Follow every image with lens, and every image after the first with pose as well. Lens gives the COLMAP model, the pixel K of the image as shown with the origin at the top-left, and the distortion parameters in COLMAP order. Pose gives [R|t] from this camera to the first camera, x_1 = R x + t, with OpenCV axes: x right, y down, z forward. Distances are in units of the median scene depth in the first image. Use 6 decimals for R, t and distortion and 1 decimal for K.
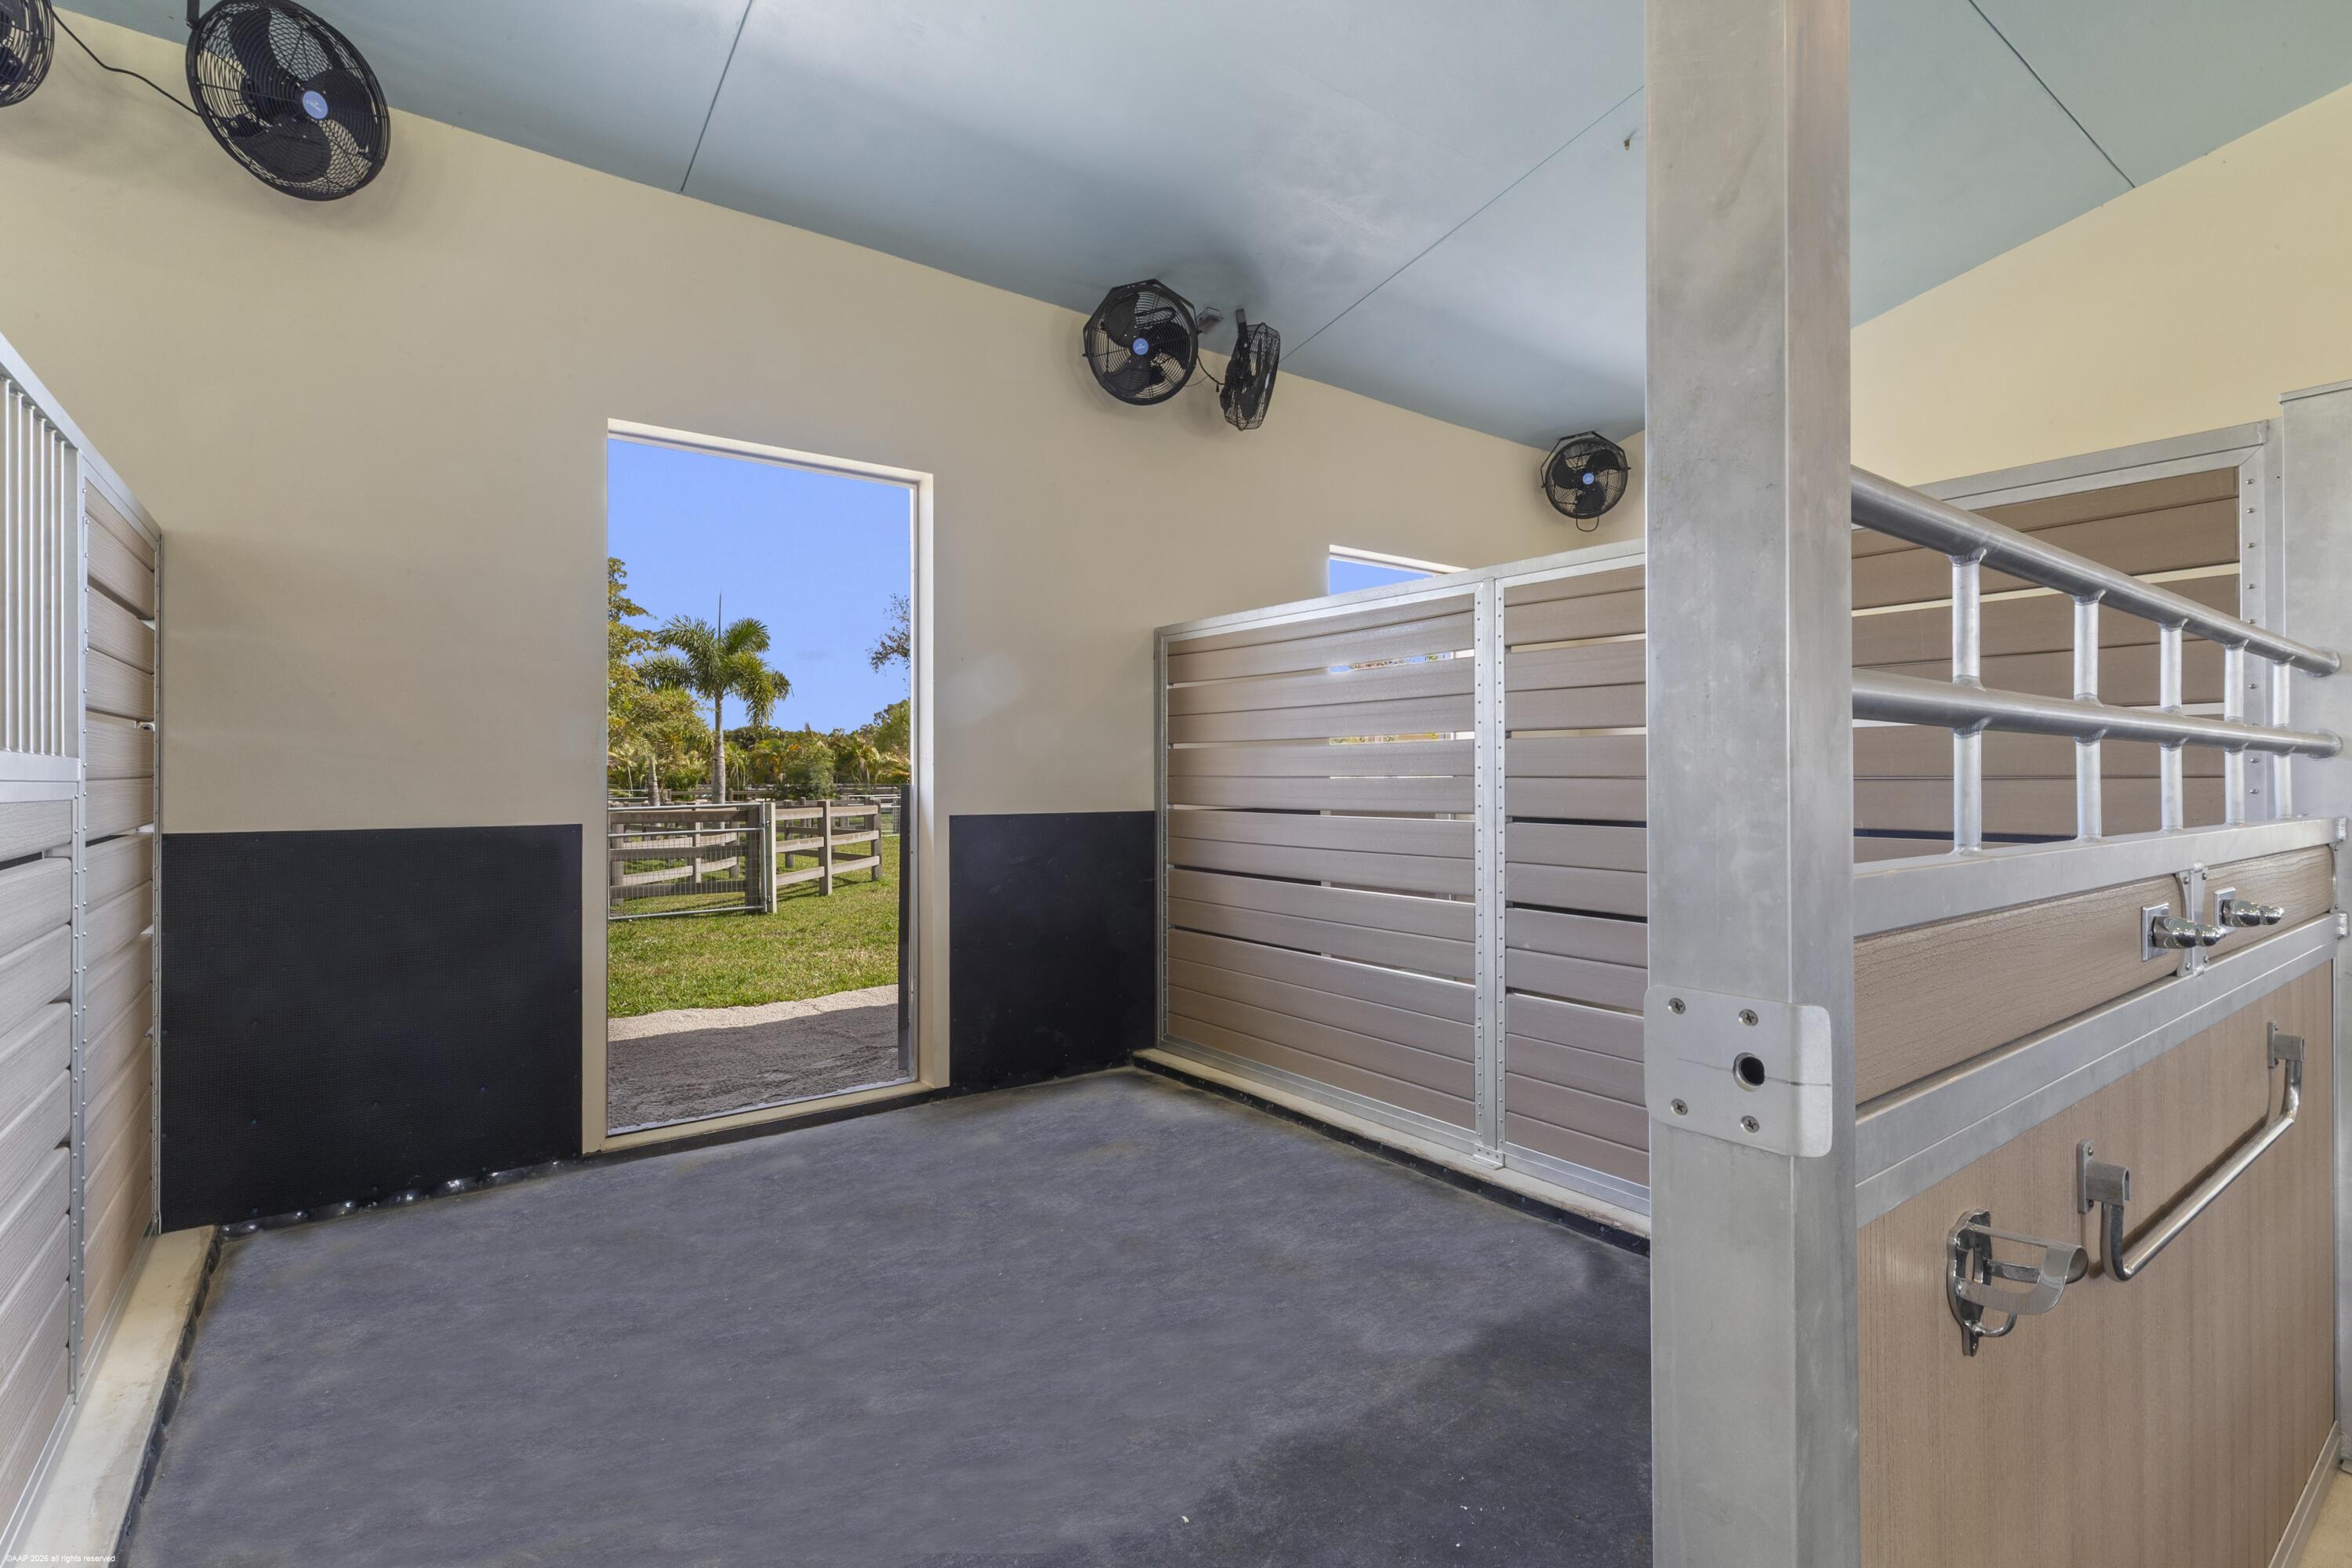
lens RADIAL K [[1096.0, 0, 1173.9], [0, 1096.0, 778.4], [0, 0, 1]] dist [0.003608, 0.001591]
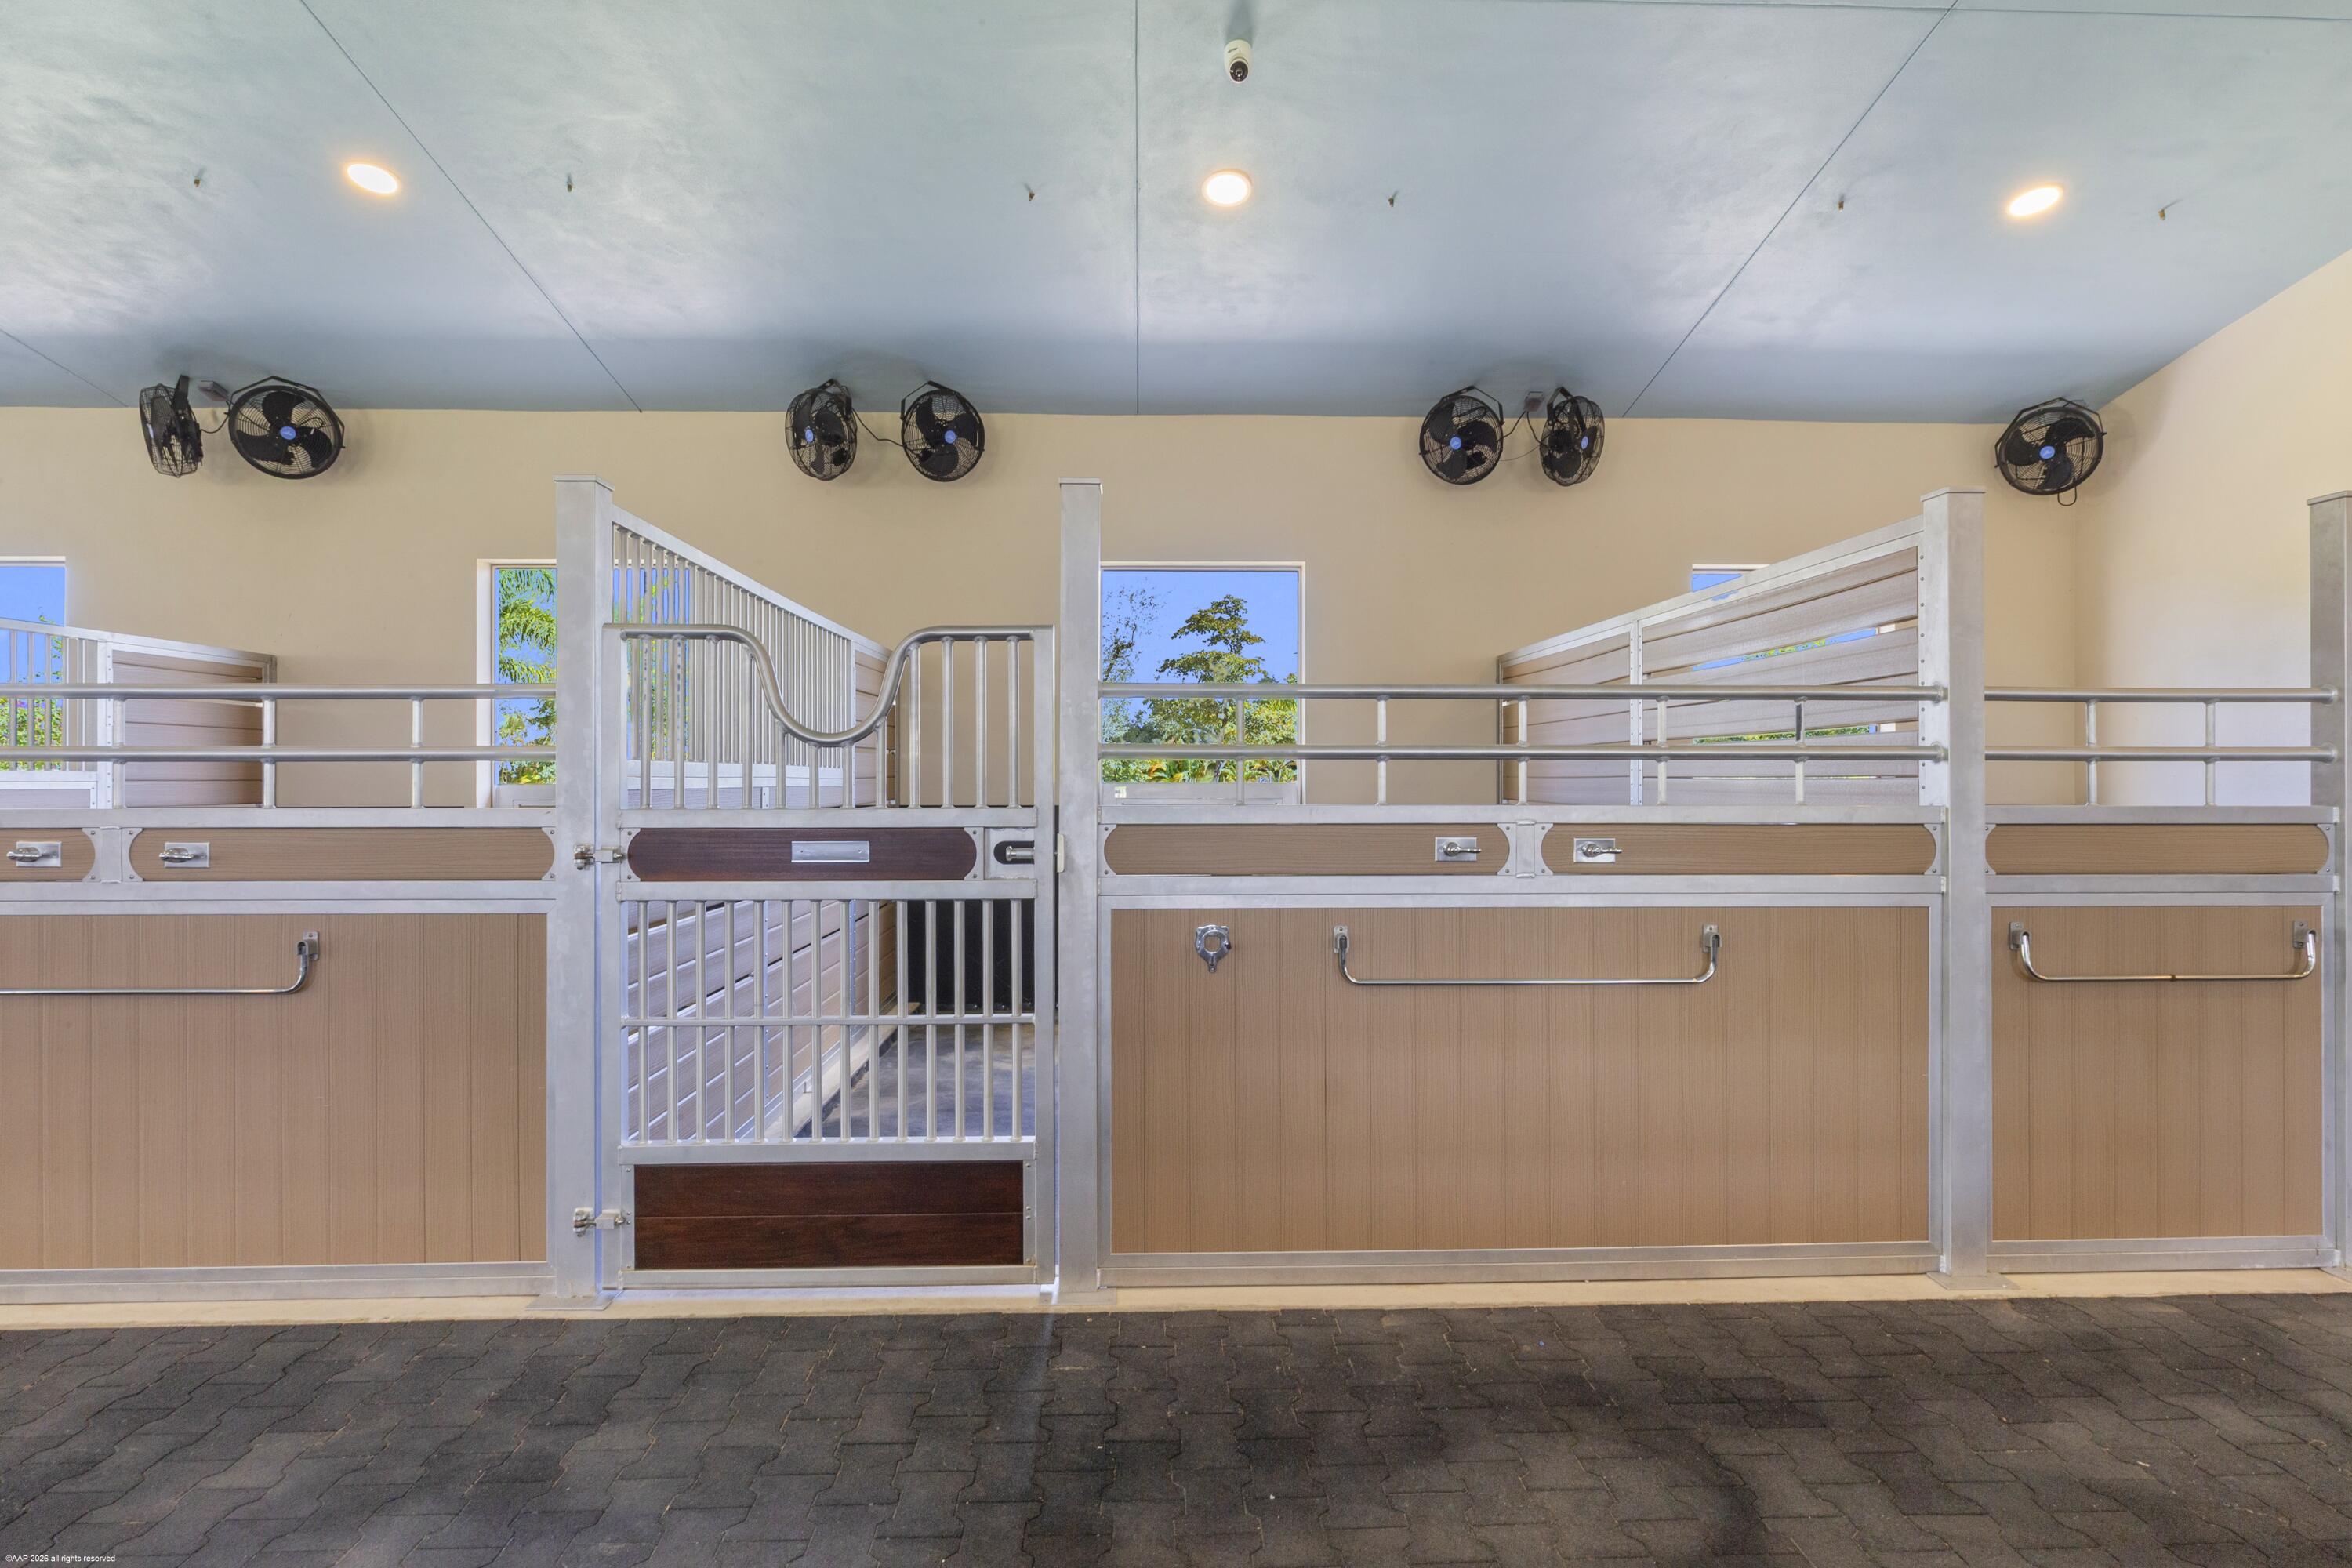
lens RADIAL K [[1189.9, 0, 1179.0], [0, 1189.9, 782.1], [0, 0, 1]] dist [-0.000928, -0.000154]
pose [[0.821902, 0.002476, -0.569623, 0.490757], [-0.001312, 0.999996, 0.002453, 0.002393], [0.569627, -0.001268, 0.821902, -0.331073]]
